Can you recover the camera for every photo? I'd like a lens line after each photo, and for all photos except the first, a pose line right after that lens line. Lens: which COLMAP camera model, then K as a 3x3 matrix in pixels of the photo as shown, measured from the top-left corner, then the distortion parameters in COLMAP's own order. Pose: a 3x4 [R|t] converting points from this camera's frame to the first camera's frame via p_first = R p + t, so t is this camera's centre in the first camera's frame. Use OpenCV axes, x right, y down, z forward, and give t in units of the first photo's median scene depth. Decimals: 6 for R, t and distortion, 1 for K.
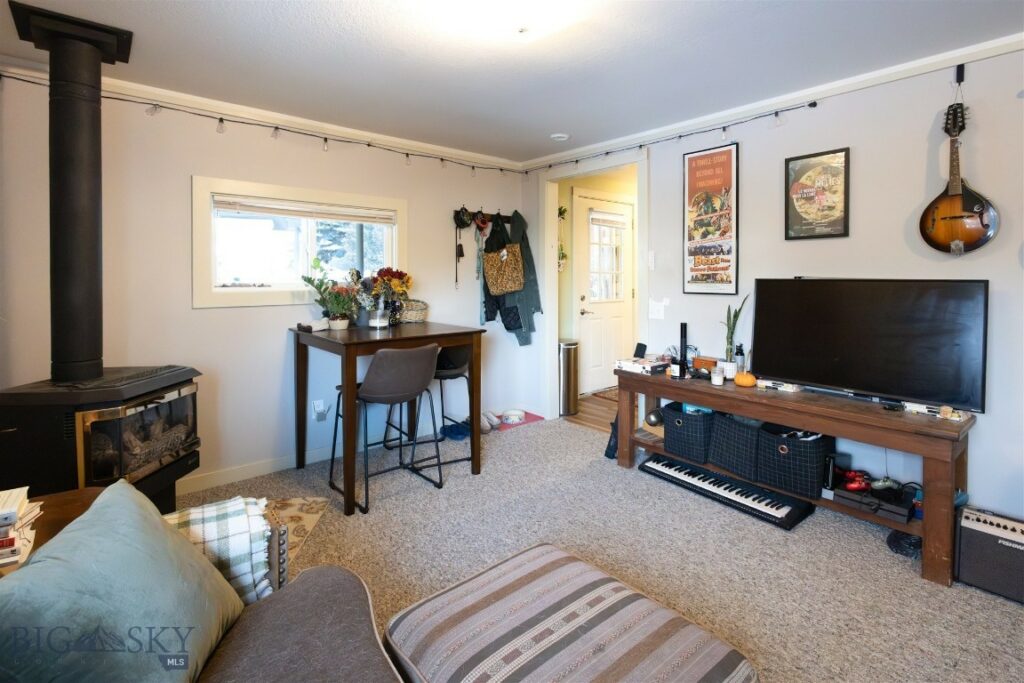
lens RADIAL K [[500.5, 0, 514.6], [0, 500.5, 279.0], [0, 0, 1]] dist [0.000468, -0.000062]
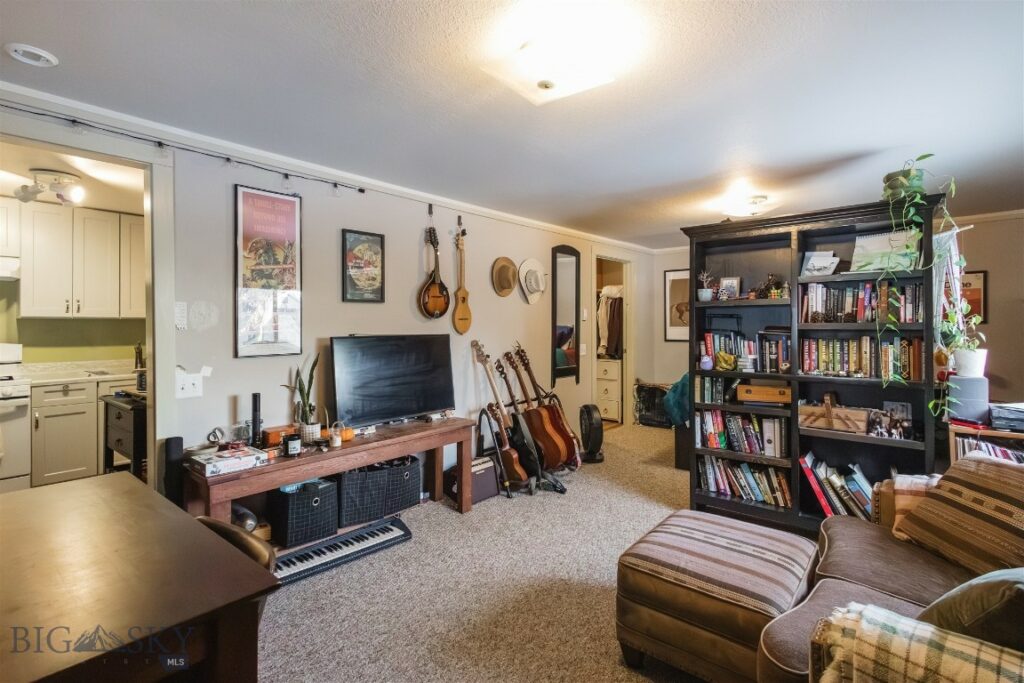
lens RADIAL K [[486.9, 0, 511.7], [0, 486.9, 322.3], [0, 0, 1]] dist [0.001055, 0.000159]
pose [[-0.176538, 0.004222, 0.984285, -0.552567], [0.011645, 0.999930, -0.002200, -0.023132], [-0.984225, 0.011073, -0.176575, 0.769131]]
